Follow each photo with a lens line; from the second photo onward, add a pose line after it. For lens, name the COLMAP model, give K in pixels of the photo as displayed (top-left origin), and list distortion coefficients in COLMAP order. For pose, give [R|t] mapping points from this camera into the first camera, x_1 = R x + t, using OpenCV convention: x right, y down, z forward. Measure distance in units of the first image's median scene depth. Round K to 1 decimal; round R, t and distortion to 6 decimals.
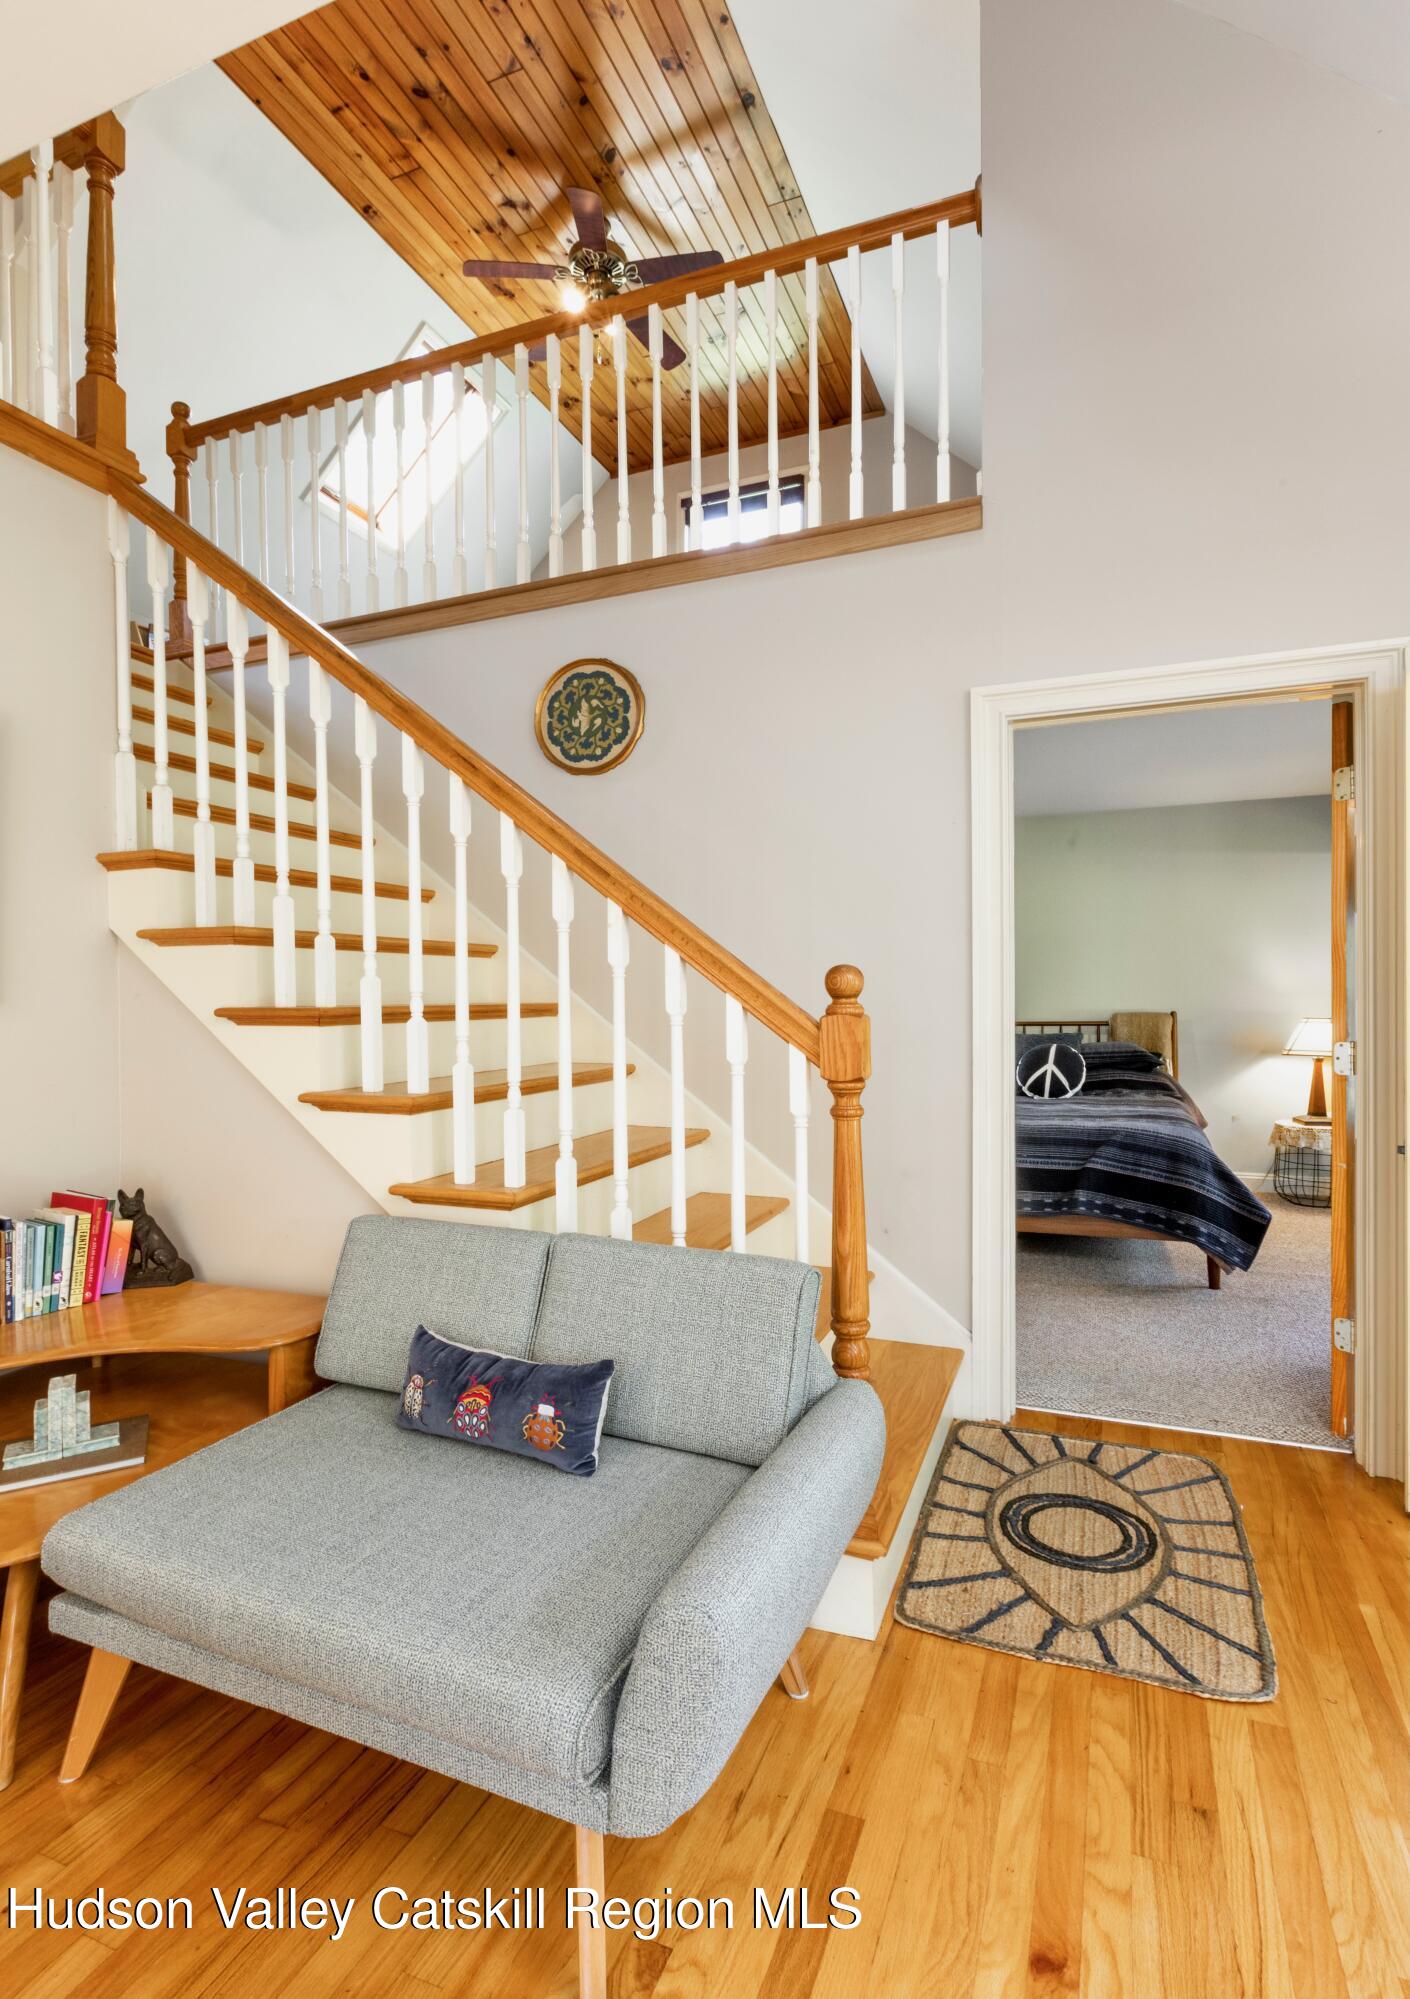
lens RADIAL K [[984.0, 0, 644.5], [0, 984.0, 1012.6], [0, 0, 1]] dist [-0.003751, 0.000407]
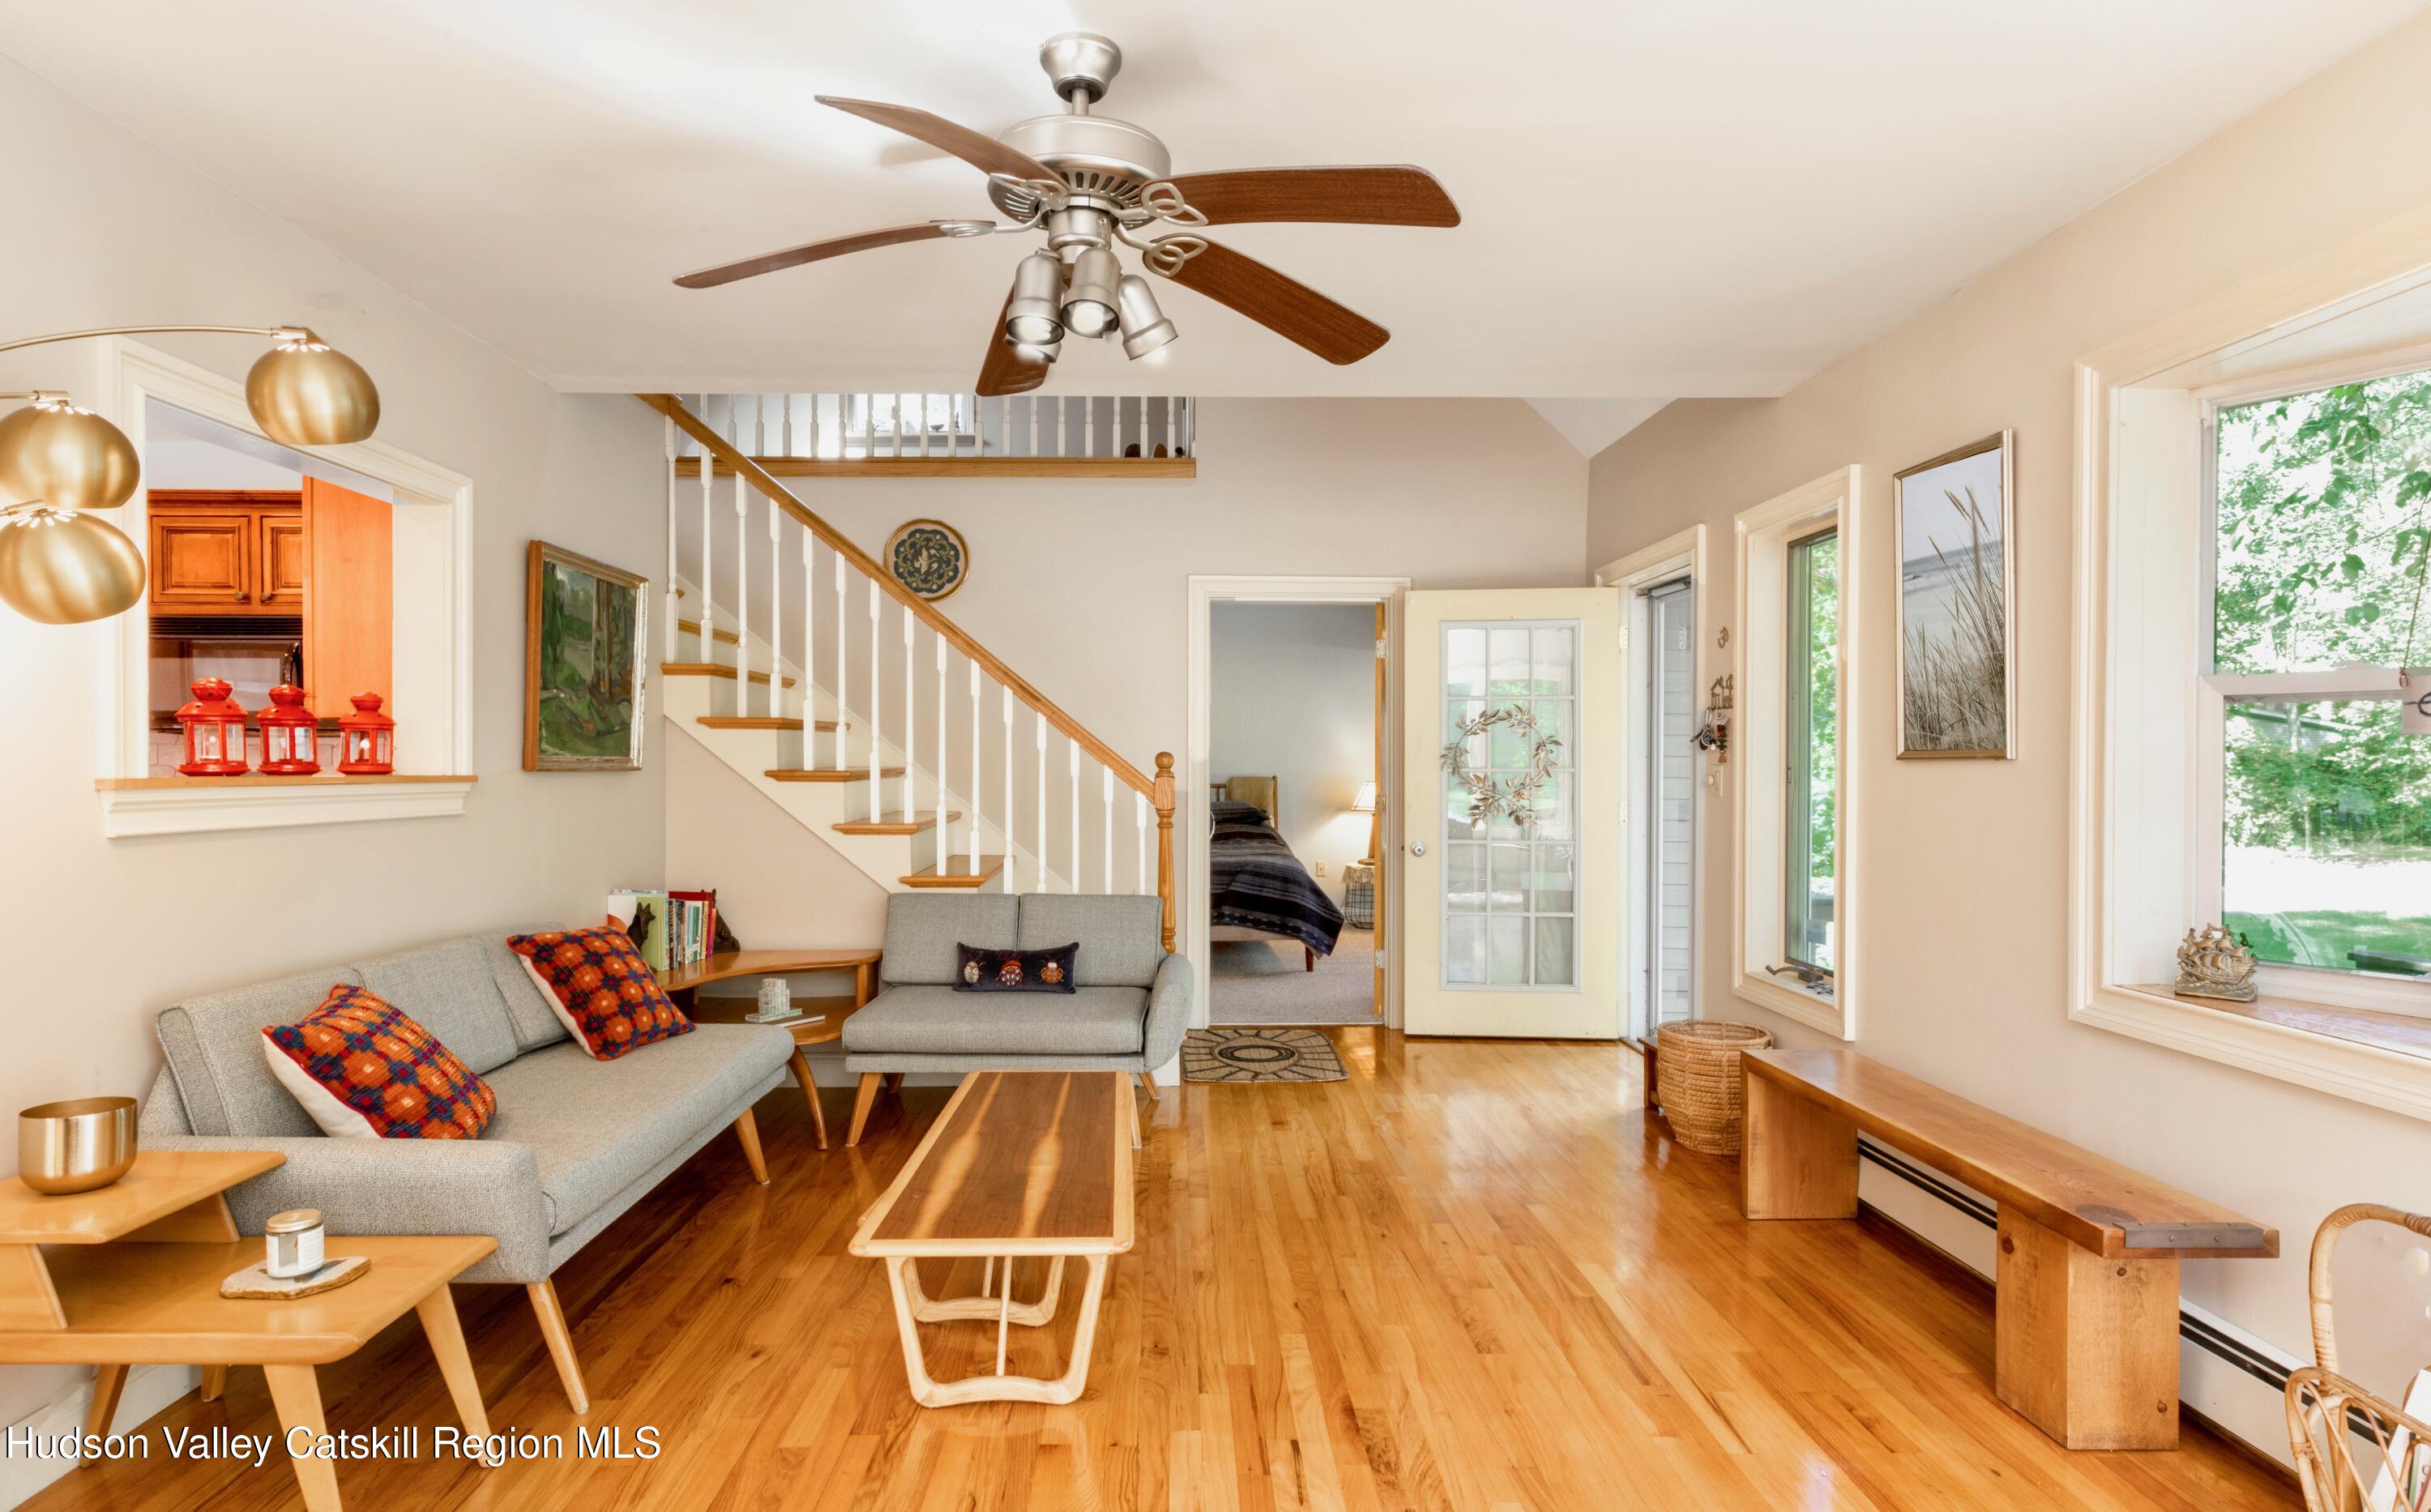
lens RADIAL K [[1263.7, 0, 1195.0], [0, 1263.7, 746.6], [0, 0, 1]] dist [-0.001528, -0.000249]
pose [[0.899074, 0.014354, 0.437561, -0.629955], [-0.004372, 0.999707, -0.023811, 0.001554], [-0.437774, 0.019495, 0.898873, -0.970684]]
